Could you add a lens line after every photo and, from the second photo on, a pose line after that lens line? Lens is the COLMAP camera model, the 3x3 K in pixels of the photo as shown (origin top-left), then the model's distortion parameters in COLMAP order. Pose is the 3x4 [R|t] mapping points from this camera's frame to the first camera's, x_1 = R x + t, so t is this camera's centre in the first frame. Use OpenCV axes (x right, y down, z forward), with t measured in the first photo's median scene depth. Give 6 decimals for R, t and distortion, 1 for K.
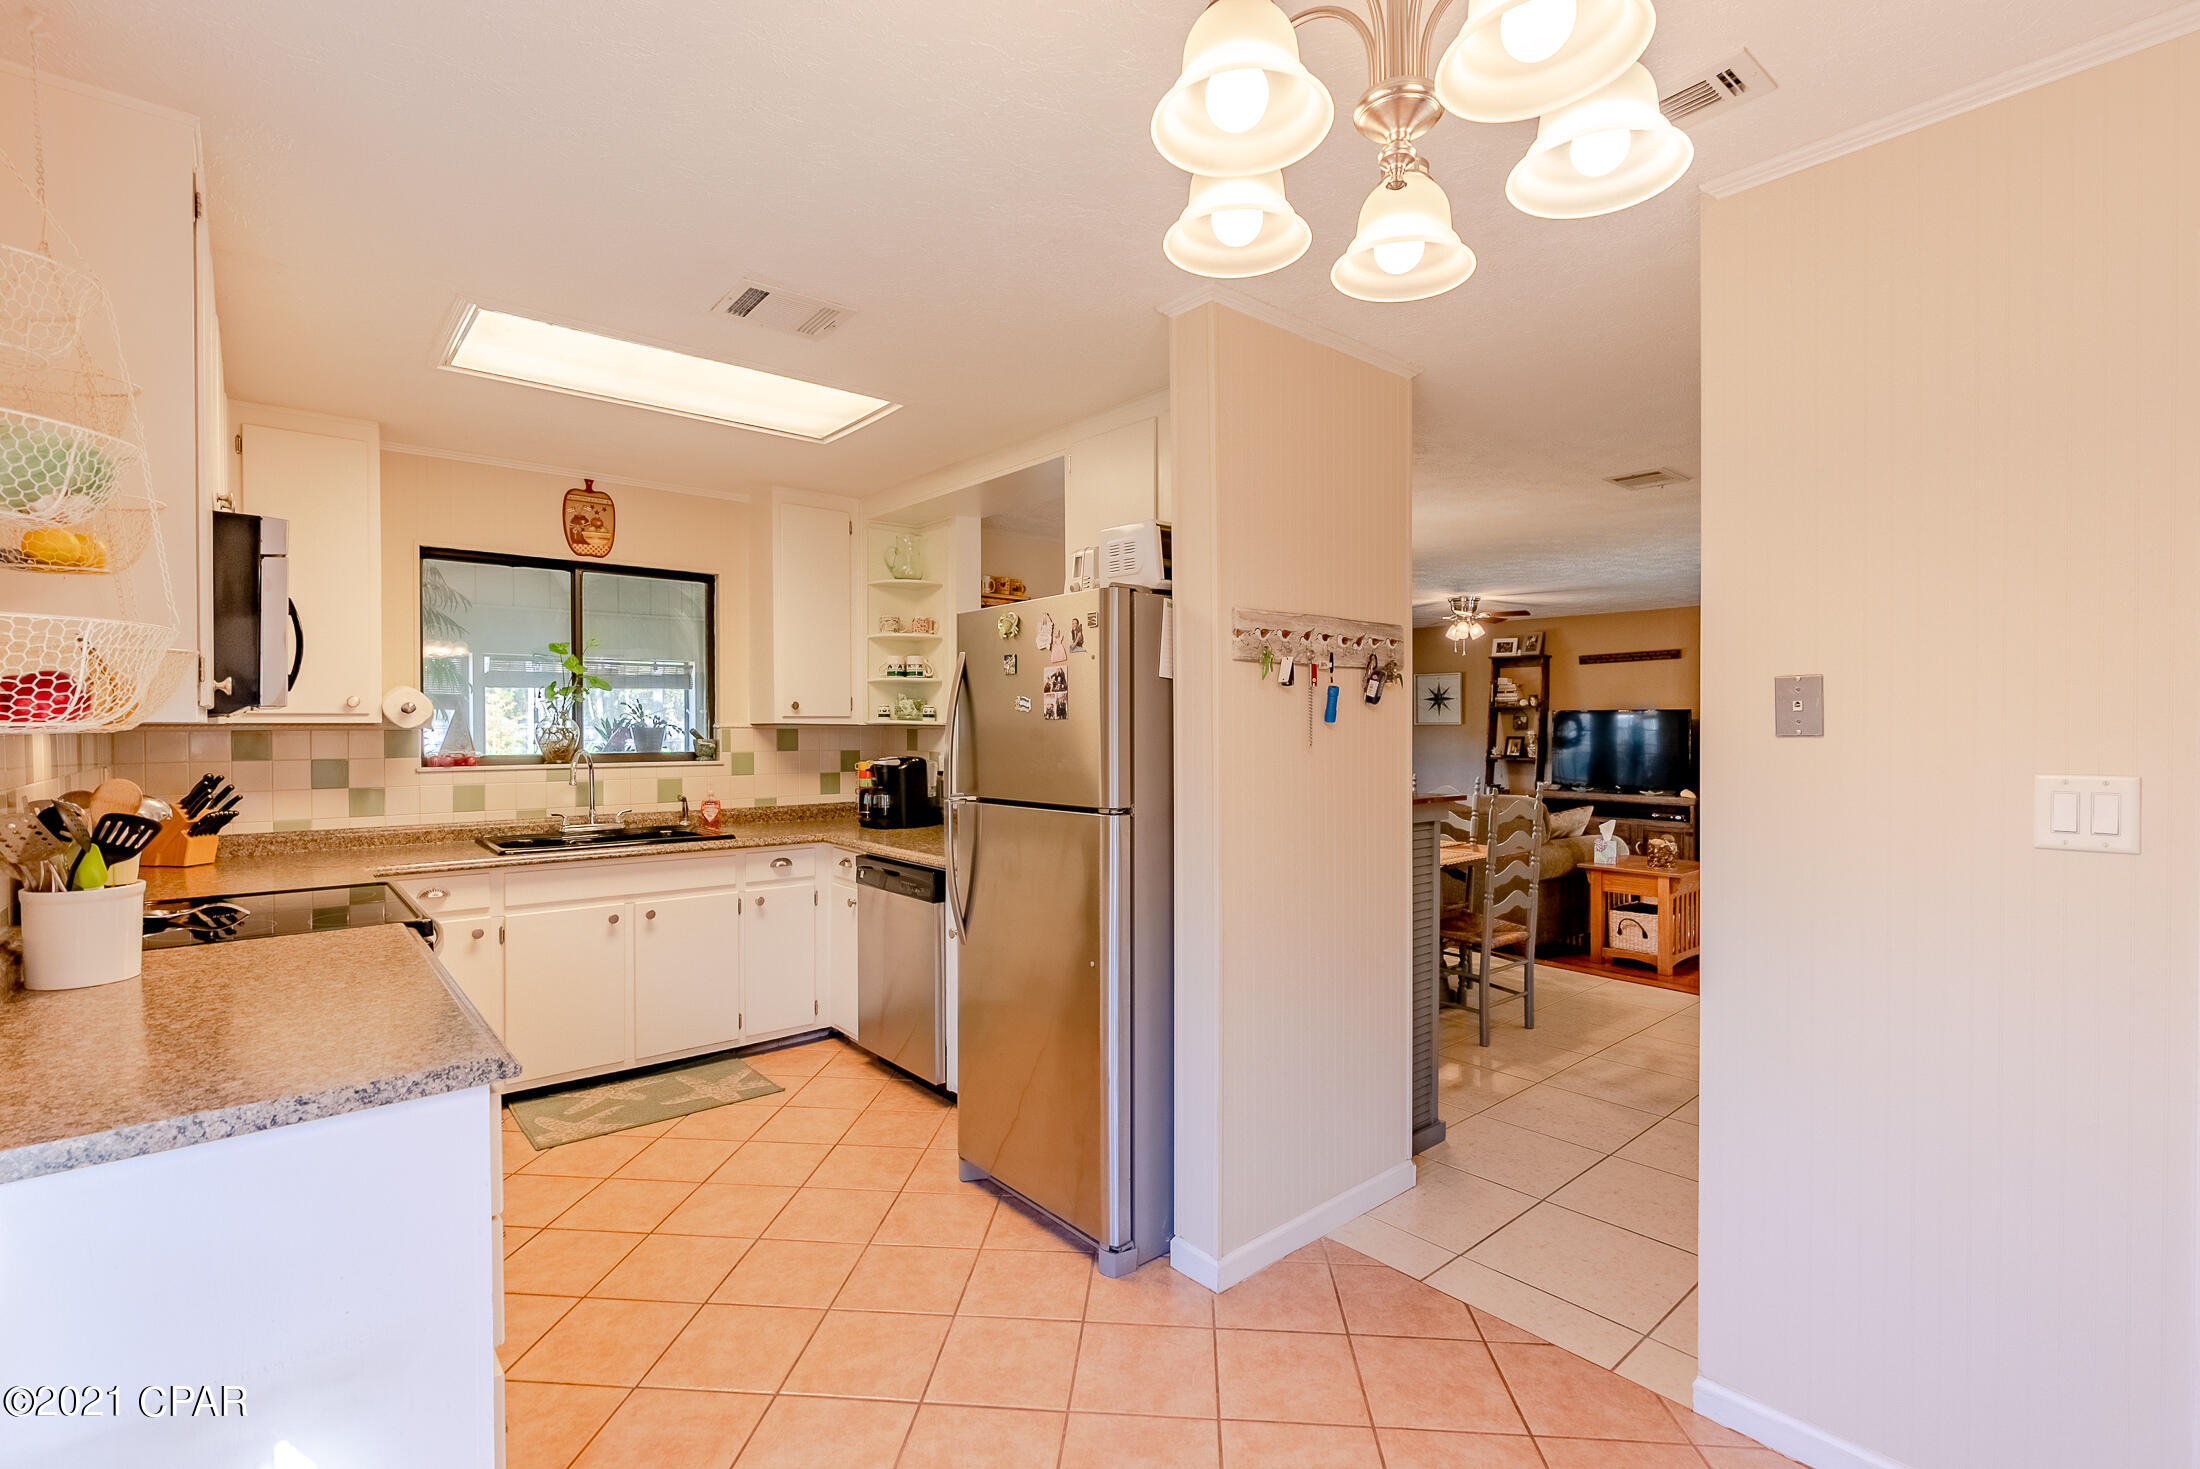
lens RADIAL K [[1009.6, 0, 1110.8], [0, 1009.6, 726.9], [0, 0, 1]] dist [-0.011719, 0.003306]
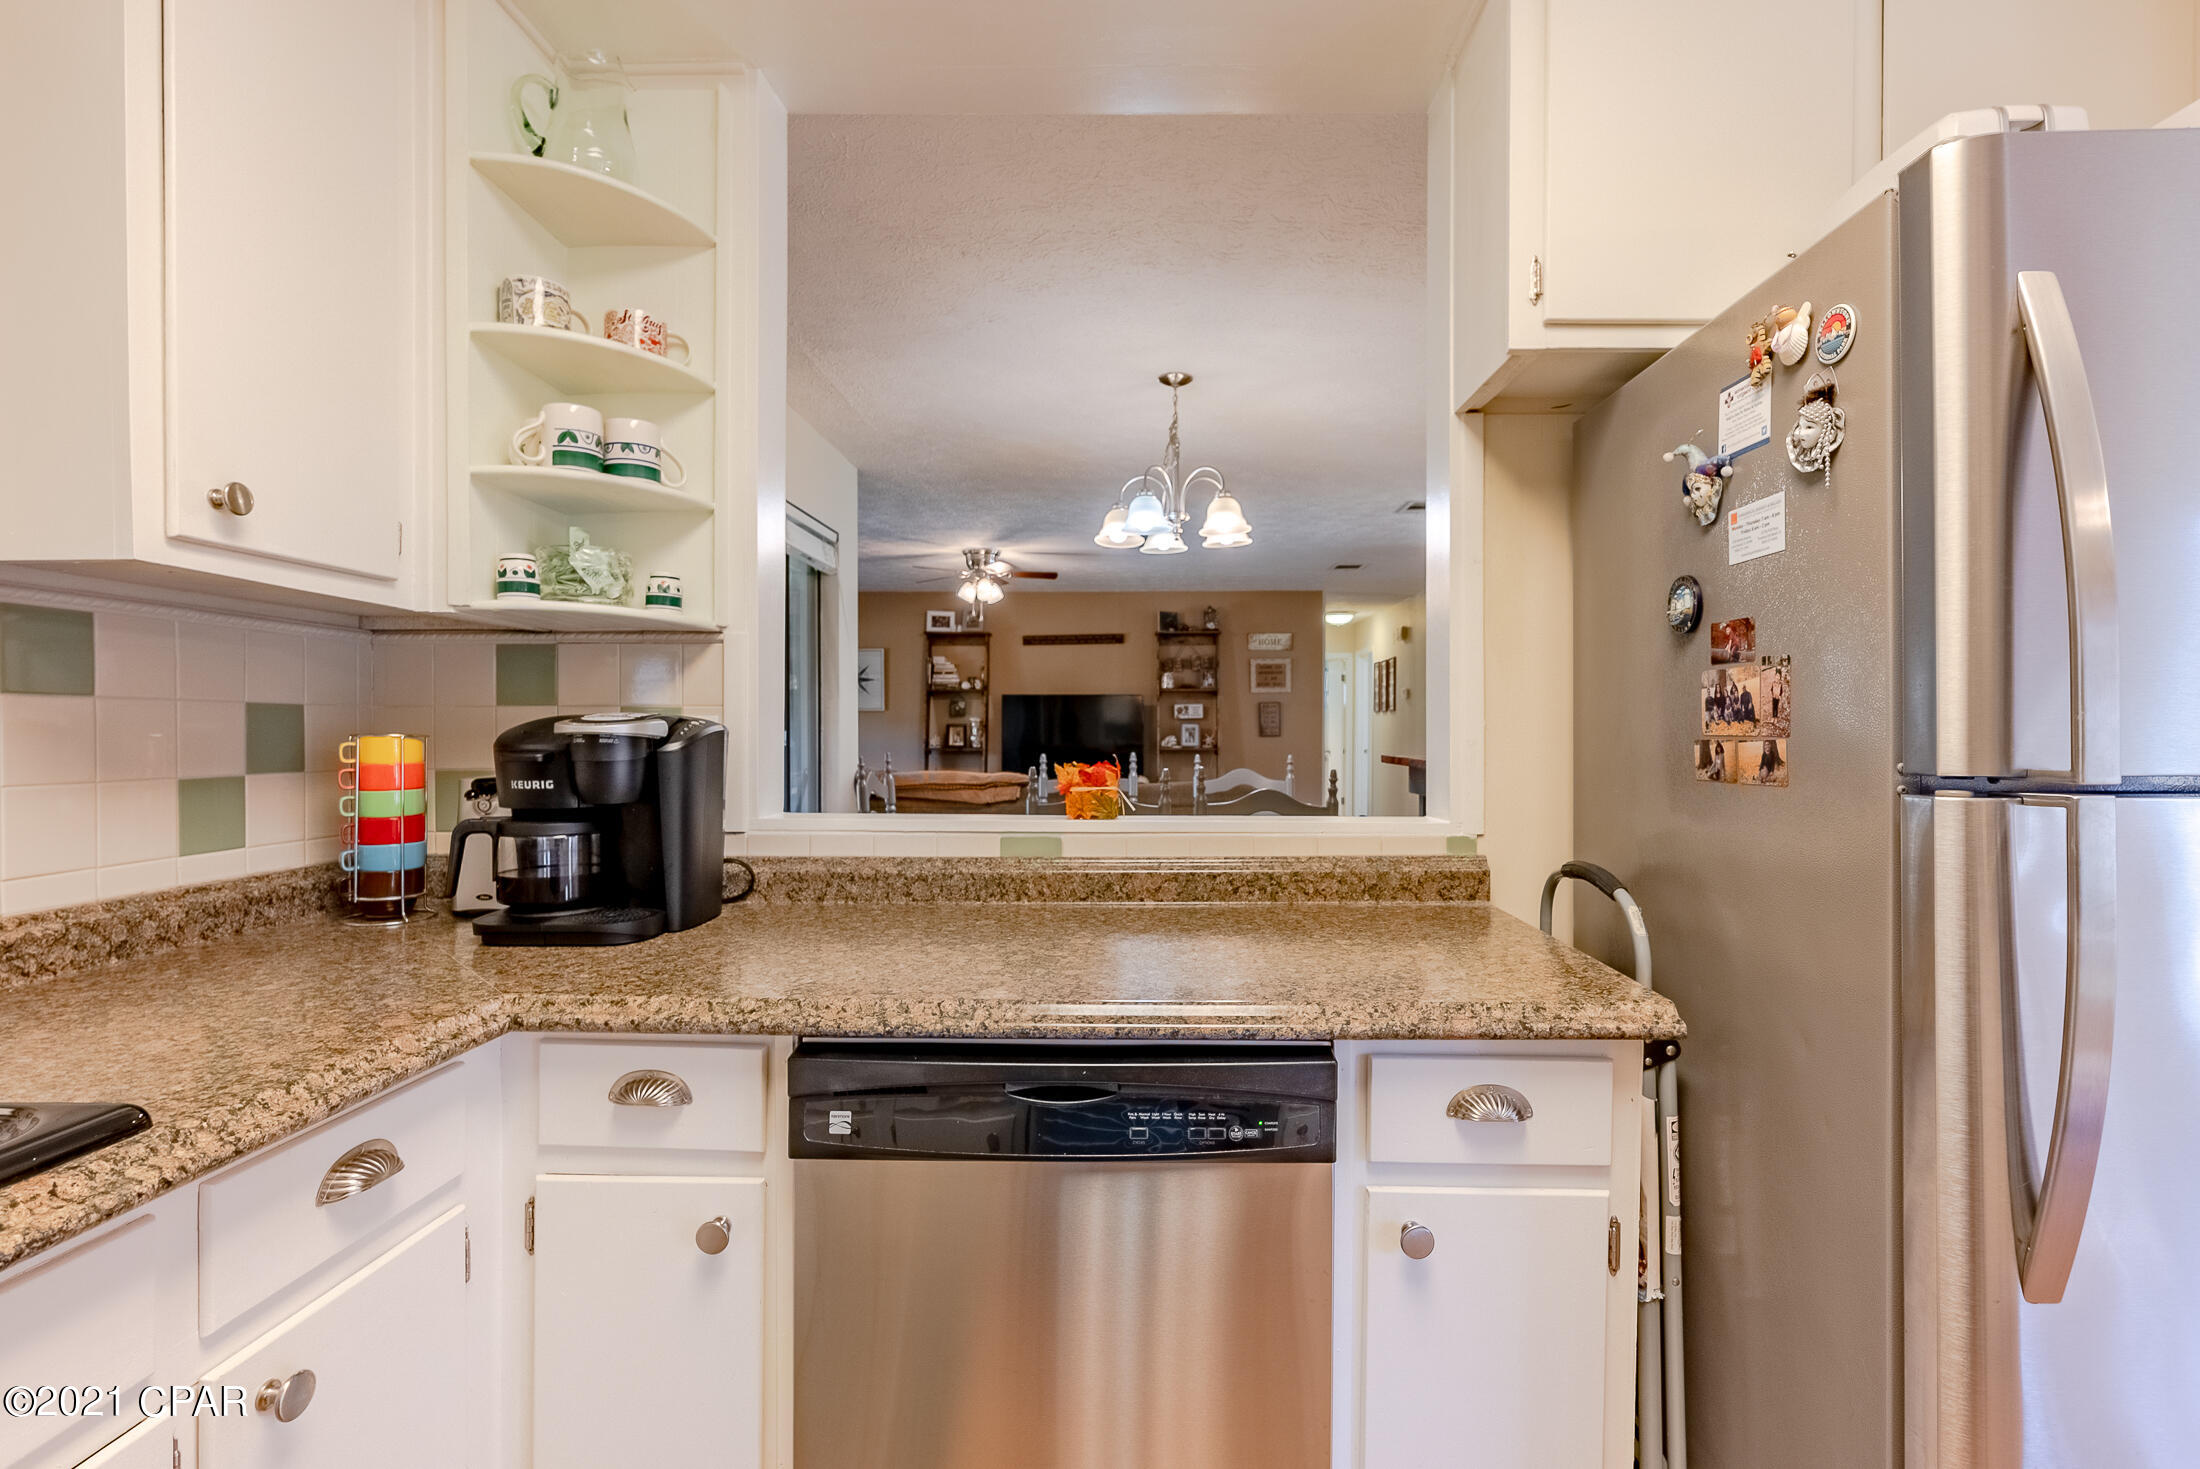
lens RADIAL K [[1009.6, 0, 1106.5], [0, 1009.6, 731.8], [0, 0, 1]] dist [-0.011719, 0.003306]
pose [[0.666423, -0.002256, 0.745570, -0.415425], [0.003811, 0.999993, -0.000381, 0.043248], [-0.745564, 0.003095, 0.666427, 0.795497]]
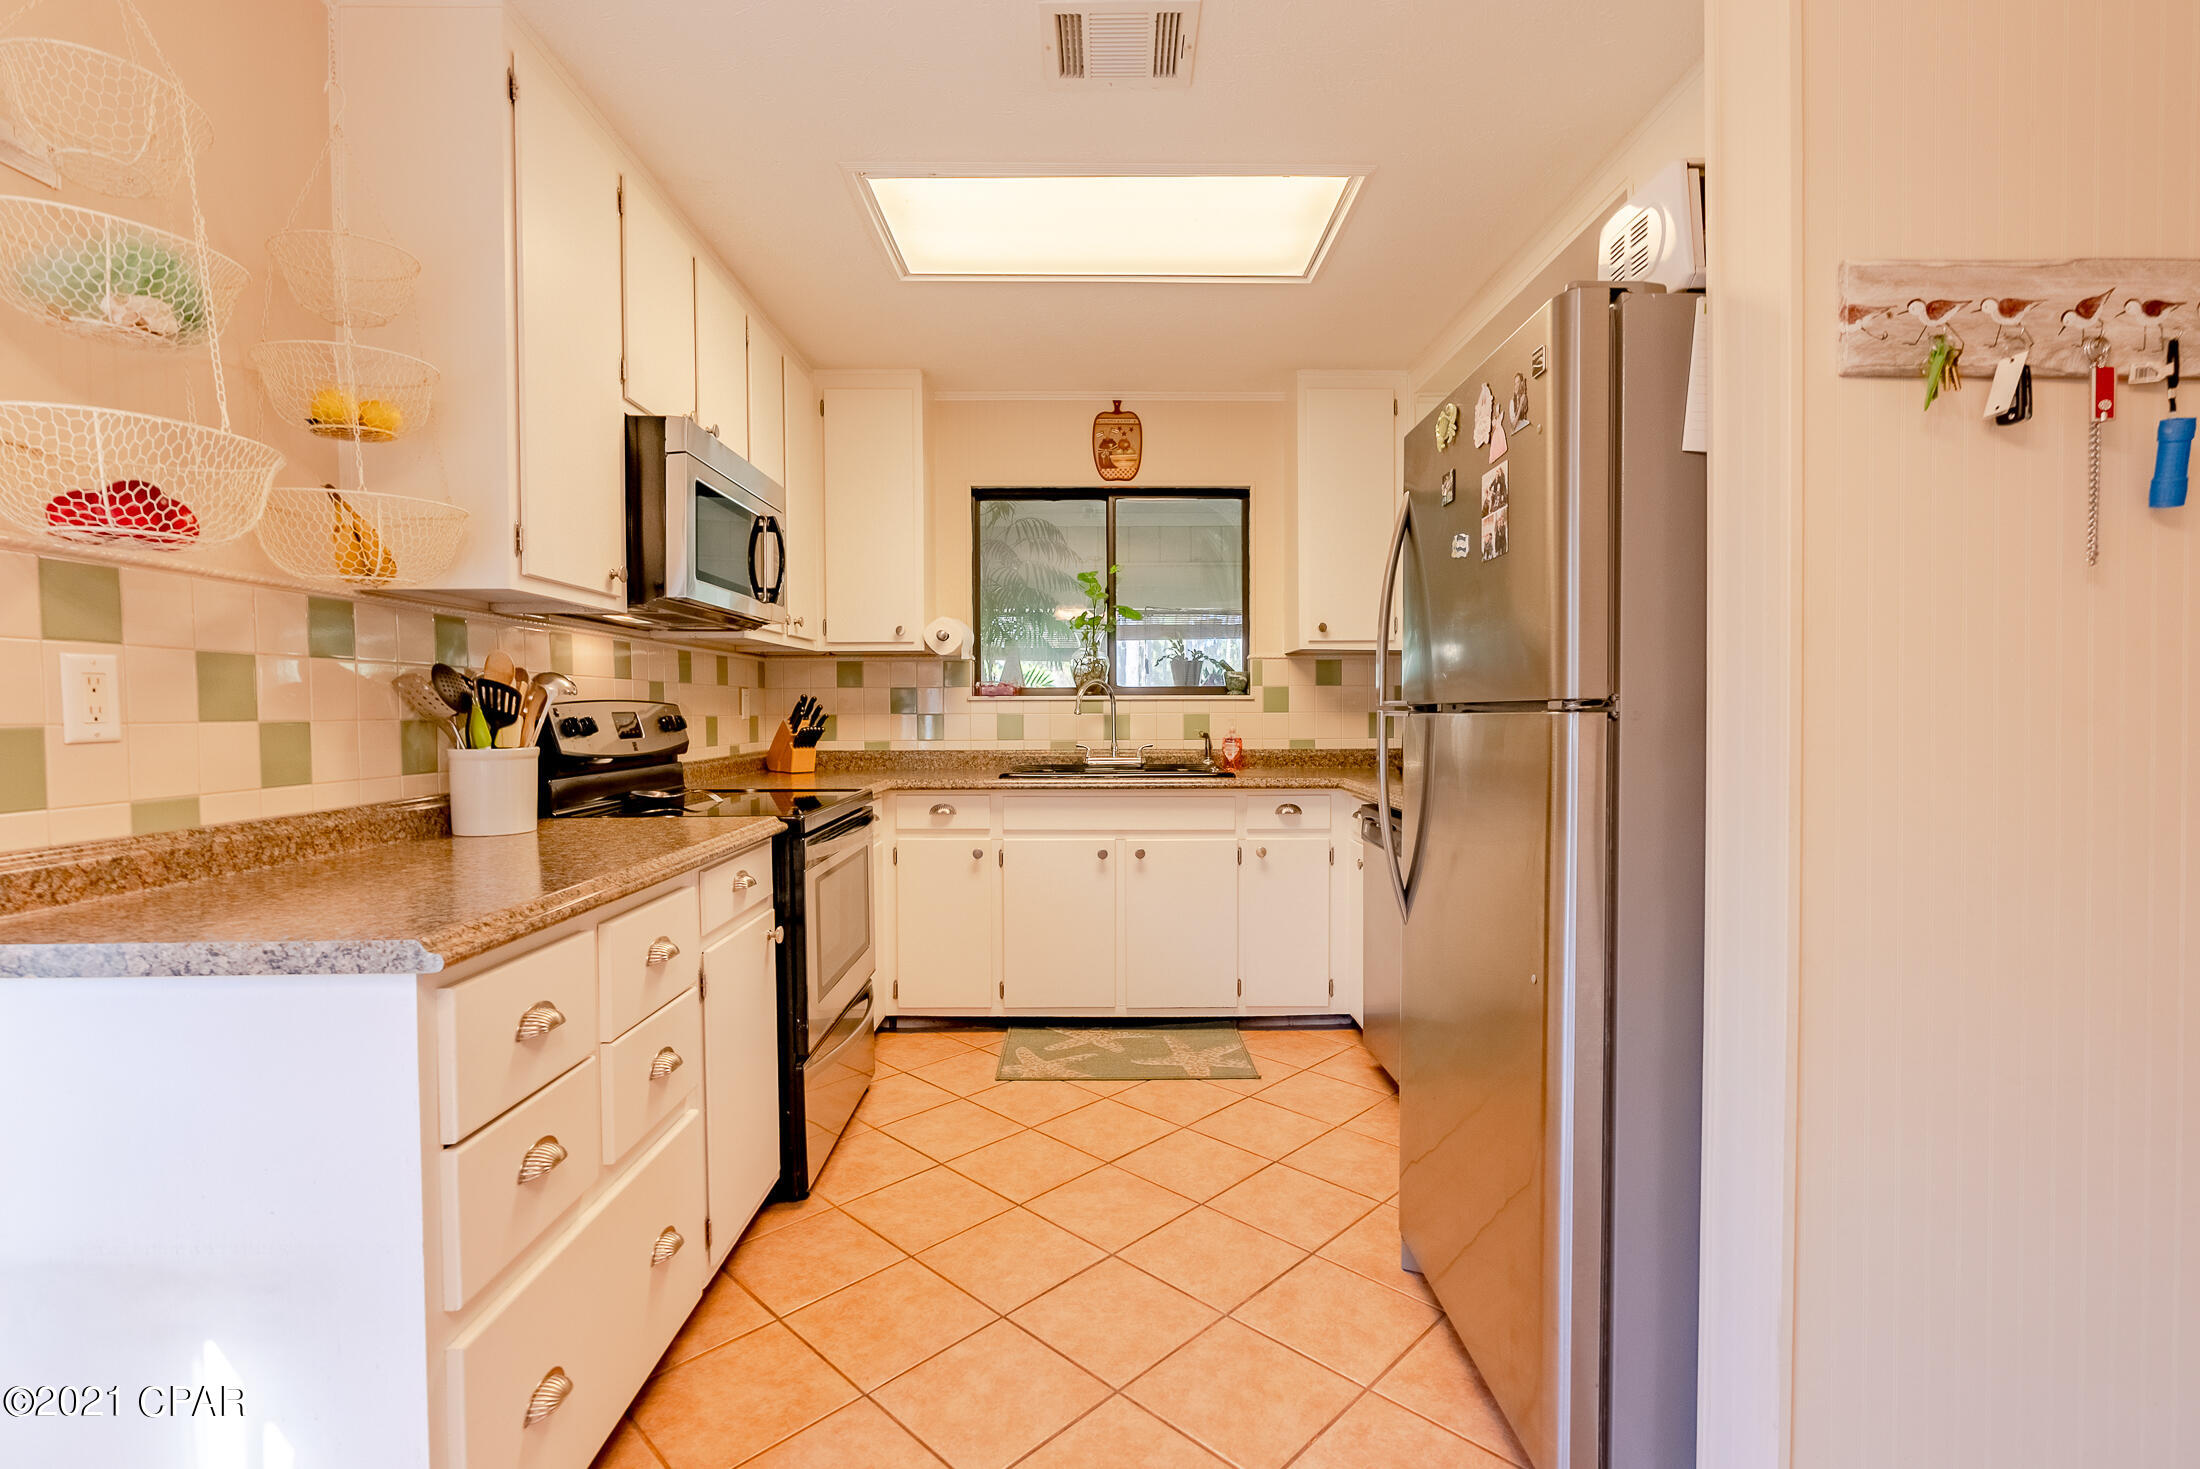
lens RADIAL K [[1009.6, 0, 1101.0], [0, 1009.6, 729.8], [0, 0, 1]] dist [-0.011719, 0.003306]
pose [[0.766507, 0.011254, -0.642137, 0.102632], [0.001285, 0.999818, 0.019056, 0.056456], [0.642234, -0.015432, 0.766353, 0.275696]]
